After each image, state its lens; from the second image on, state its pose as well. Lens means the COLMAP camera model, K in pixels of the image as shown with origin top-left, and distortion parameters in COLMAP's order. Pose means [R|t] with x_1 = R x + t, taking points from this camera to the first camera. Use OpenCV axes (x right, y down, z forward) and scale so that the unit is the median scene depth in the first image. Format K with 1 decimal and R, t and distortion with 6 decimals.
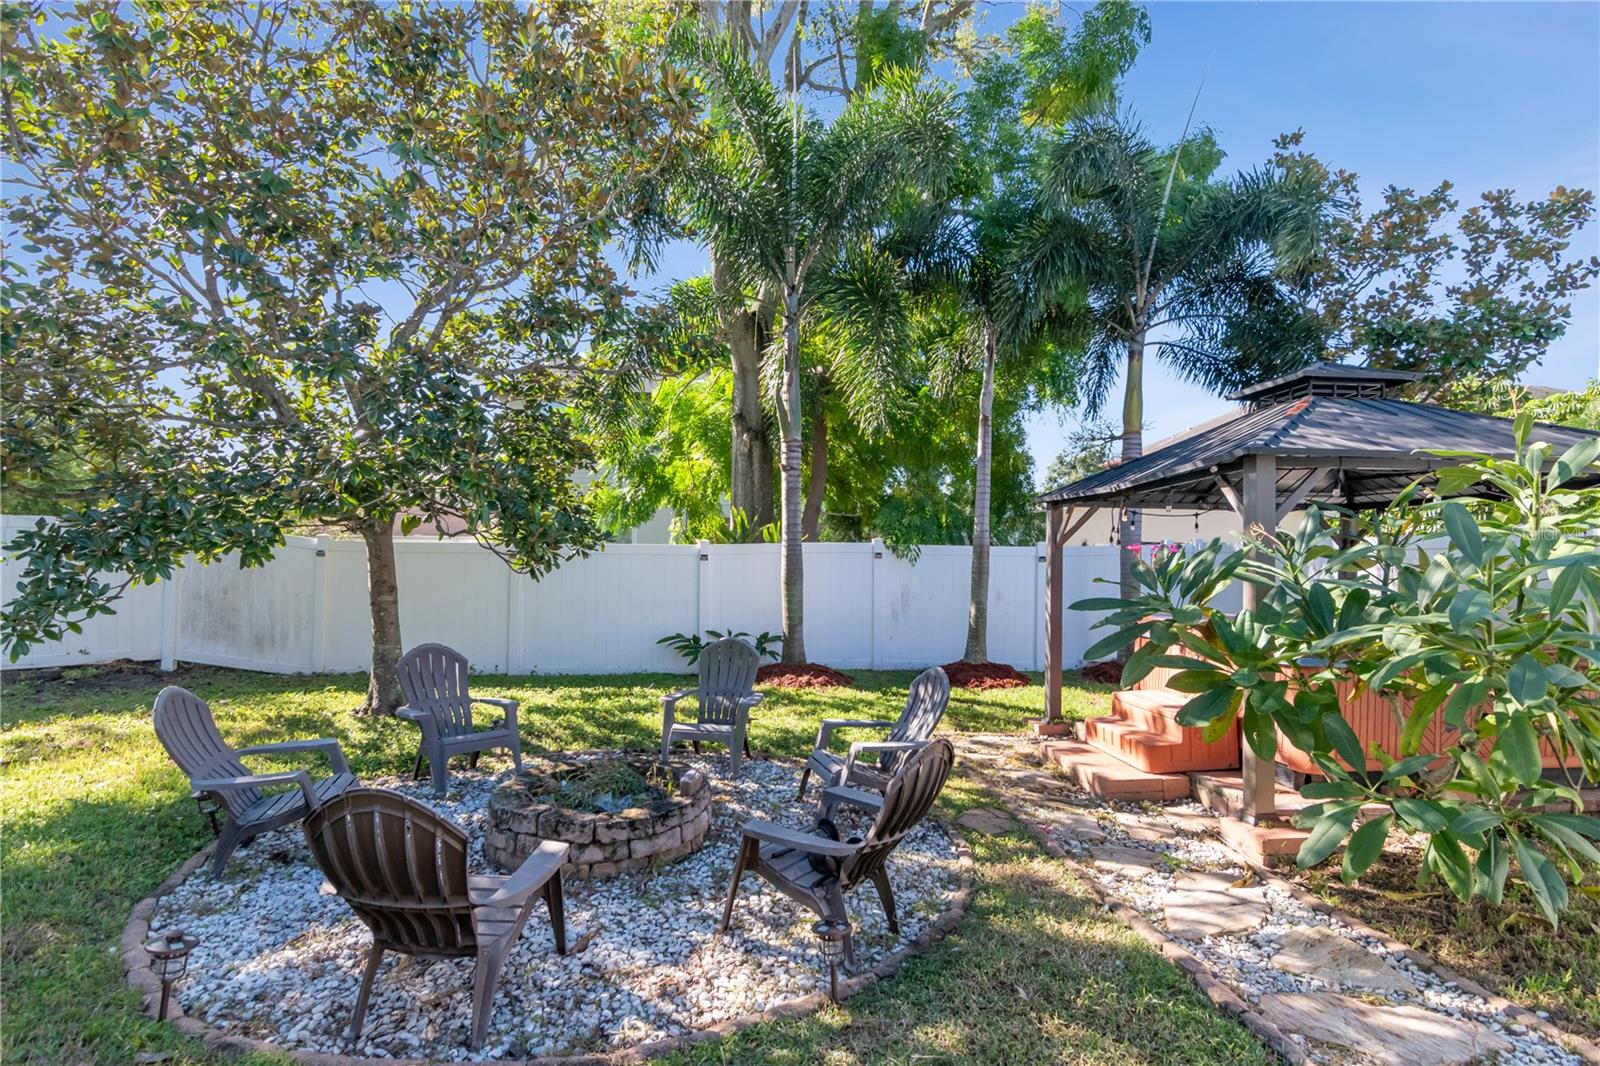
lens RADIAL K [[780.9, 0, 791.9], [0, 780.9, 589.6], [0, 0, 1]] dist [-0.002502, -0.005880]
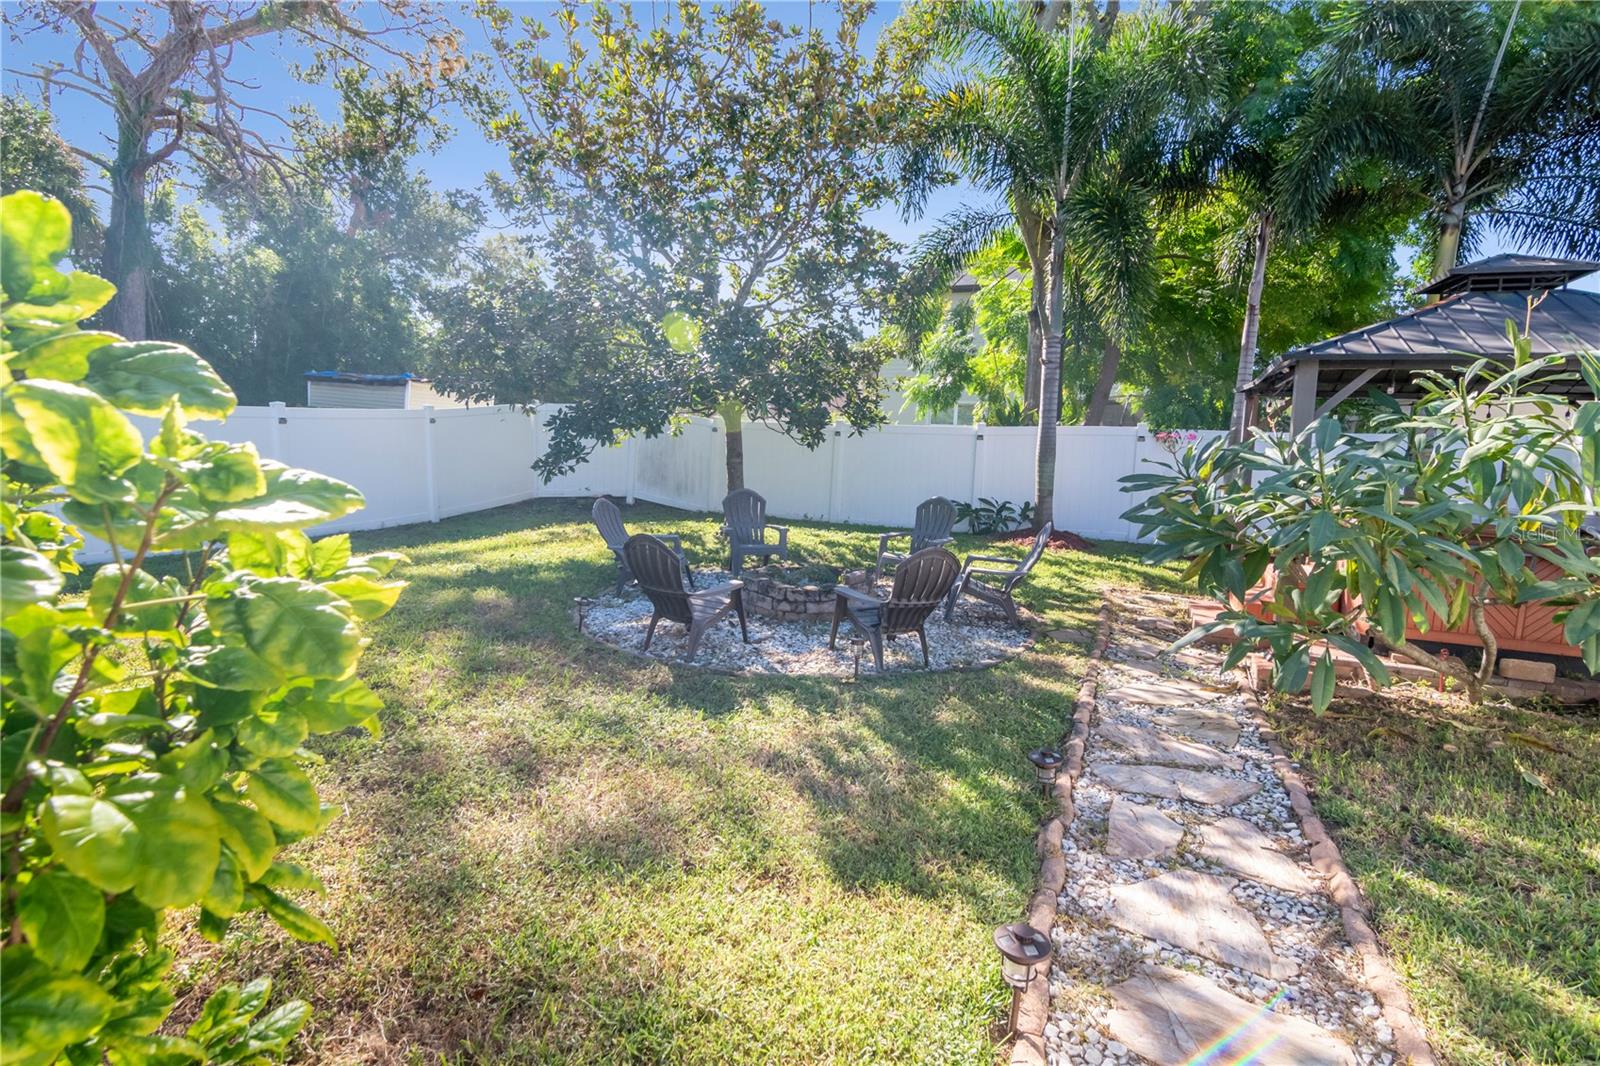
lens RADIAL K [[780.9, 0, 828.2], [0, 780.9, 536.4], [0, 0, 1]] dist [-0.002502, -0.005880]
pose [[0.890766, 0.075764, -0.448102, 0.363080], [-0.036329, 0.994721, 0.095968, 0.006265], [0.453007, -0.069206, 0.888817, -0.300900]]
